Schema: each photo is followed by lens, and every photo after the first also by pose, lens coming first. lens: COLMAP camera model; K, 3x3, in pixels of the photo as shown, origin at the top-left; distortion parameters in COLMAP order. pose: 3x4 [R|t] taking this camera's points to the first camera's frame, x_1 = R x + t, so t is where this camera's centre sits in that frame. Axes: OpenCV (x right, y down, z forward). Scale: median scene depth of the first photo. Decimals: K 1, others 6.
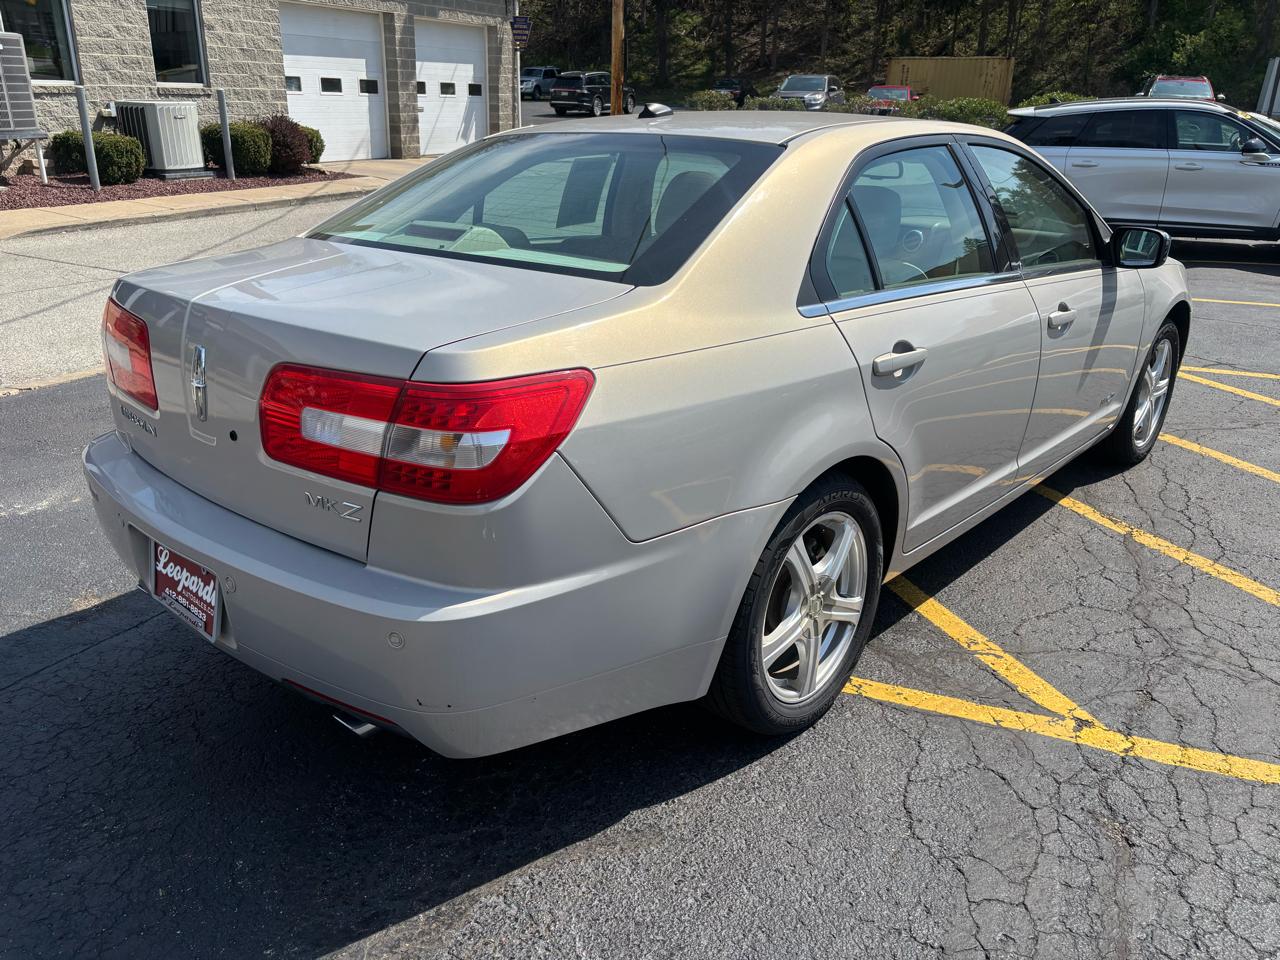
lens RADIAL K [[986.7, 0, 649.5], [0, 986.7, 477.2], [0, 0, 1]] dist [0.043893, -0.042672]
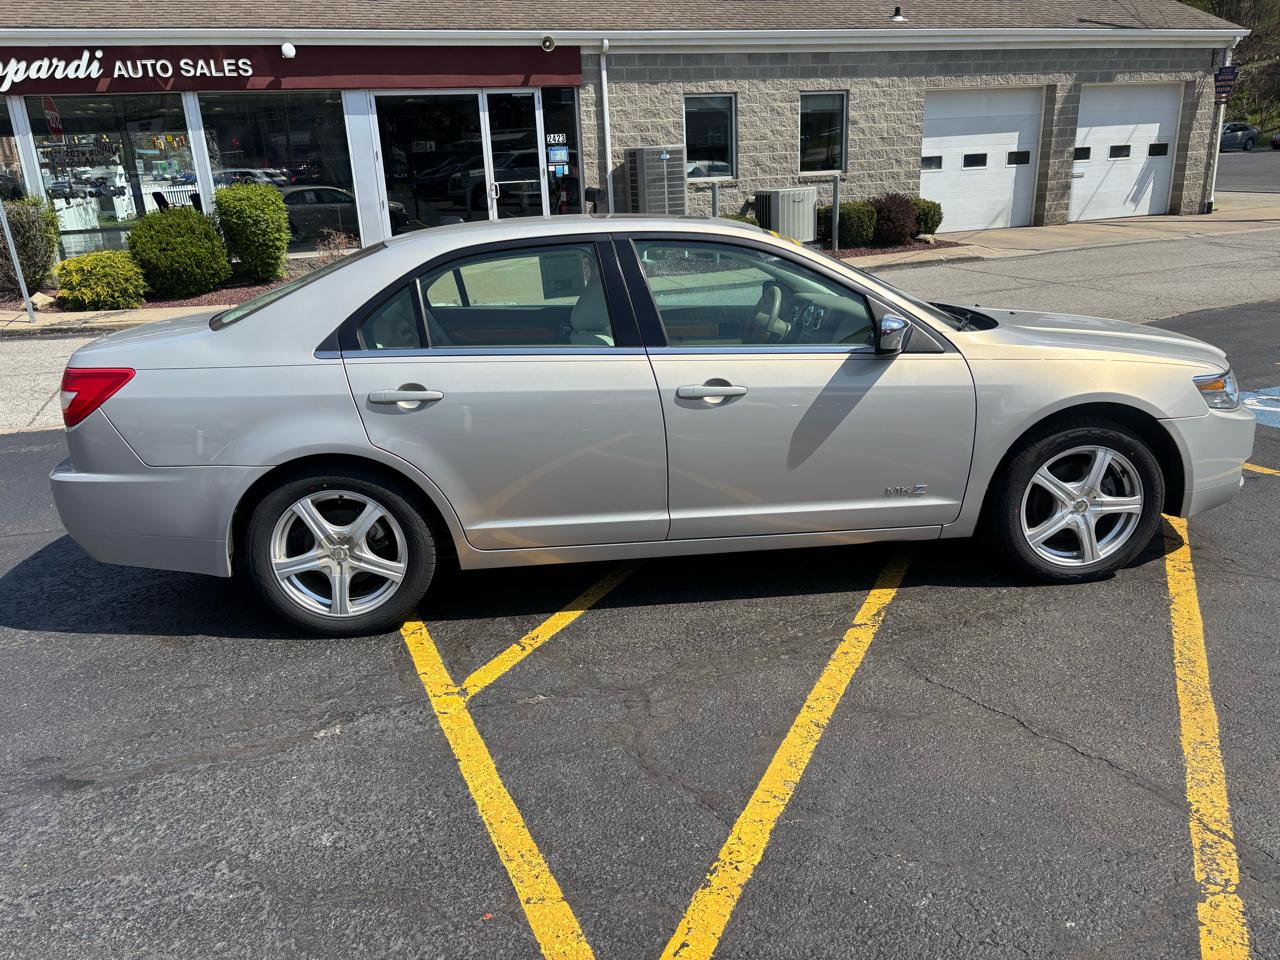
lens RADIAL K [[986.7, 0, 646.5], [0, 986.7, 481.2], [0, 0, 1]] dist [0.043893, -0.042672]
pose [[0.711454, 0.153387, -0.685788, 0.217664], [-0.191036, 0.981352, 0.021308, -0.013865], [0.676268, 0.115850, 0.727489, 0.031684]]
